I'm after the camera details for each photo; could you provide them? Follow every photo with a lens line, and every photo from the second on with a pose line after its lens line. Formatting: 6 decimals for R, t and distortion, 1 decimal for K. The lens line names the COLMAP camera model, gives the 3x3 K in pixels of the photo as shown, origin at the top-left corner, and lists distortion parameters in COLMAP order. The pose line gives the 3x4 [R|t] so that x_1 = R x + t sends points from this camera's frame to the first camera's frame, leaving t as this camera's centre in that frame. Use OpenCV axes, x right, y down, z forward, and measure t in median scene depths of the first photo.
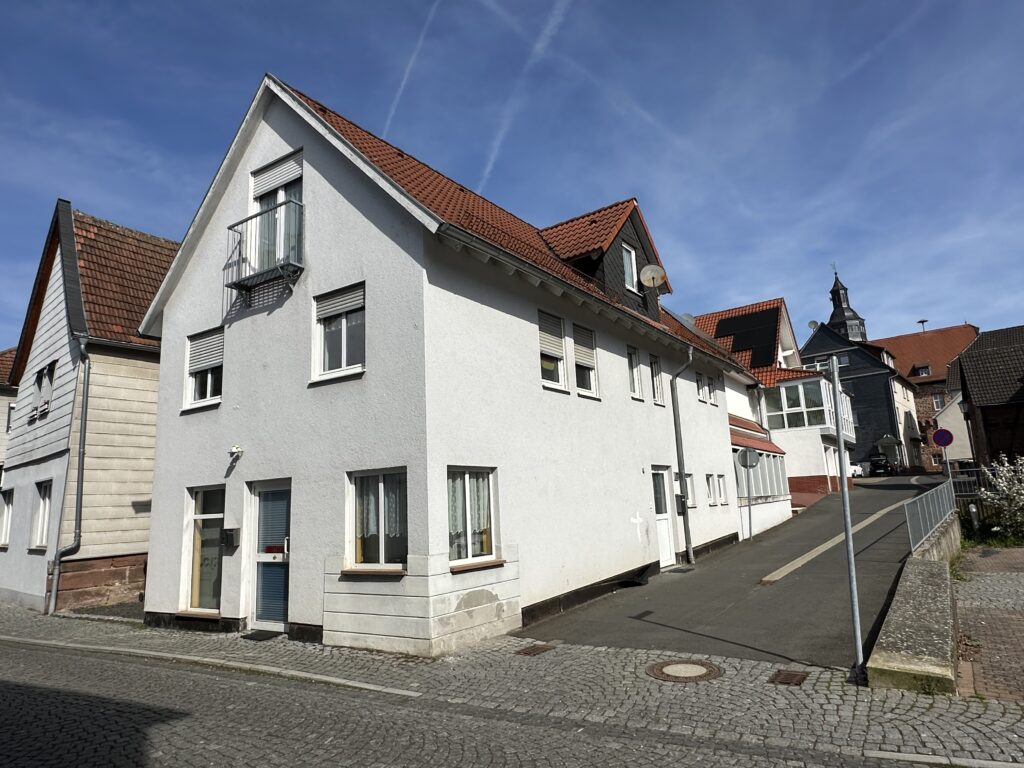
lens RADIAL K [[629.0, 0, 512.0], [0, 629.0, 384.0], [0, 0, 1]] dist [0.002835, -0.000129]
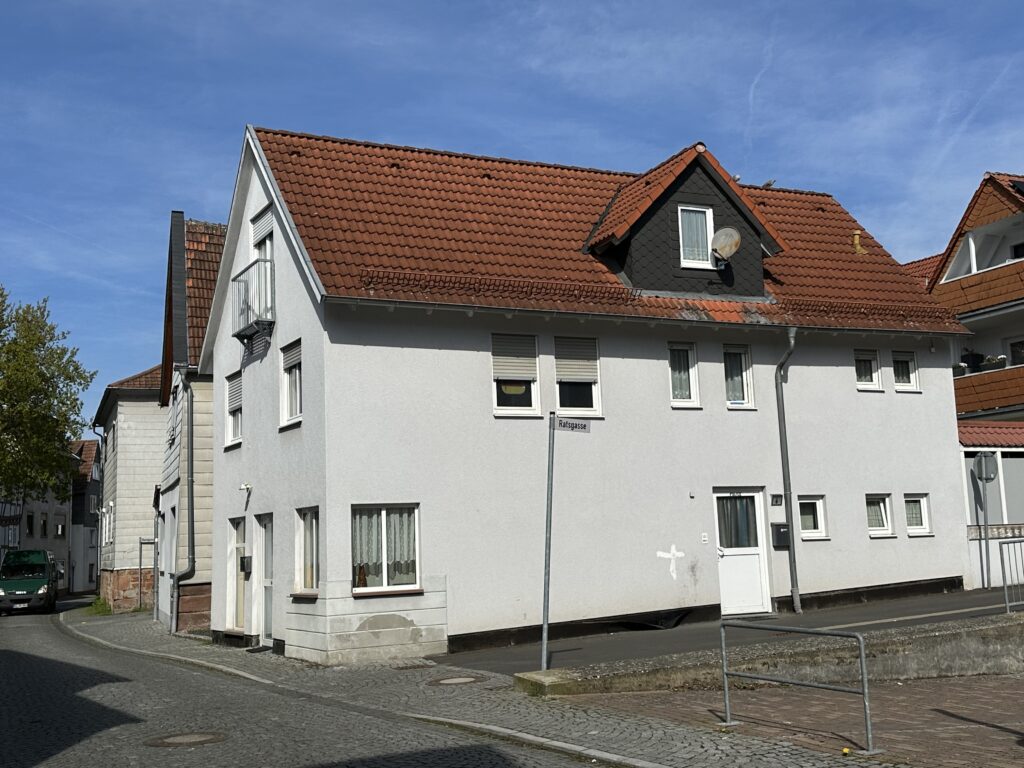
lens RADIAL K [[1153.4, 0, 512.0], [0, 1153.4, 384.0], [0, 0, 1]] dist [0.180795, 0.004817]
pose [[0.874418, -0.052443, -0.482331, 0.904967], [0.089756, 0.994466, 0.054592, -0.135739], [0.476799, -0.091029, 0.874286, -0.521807]]
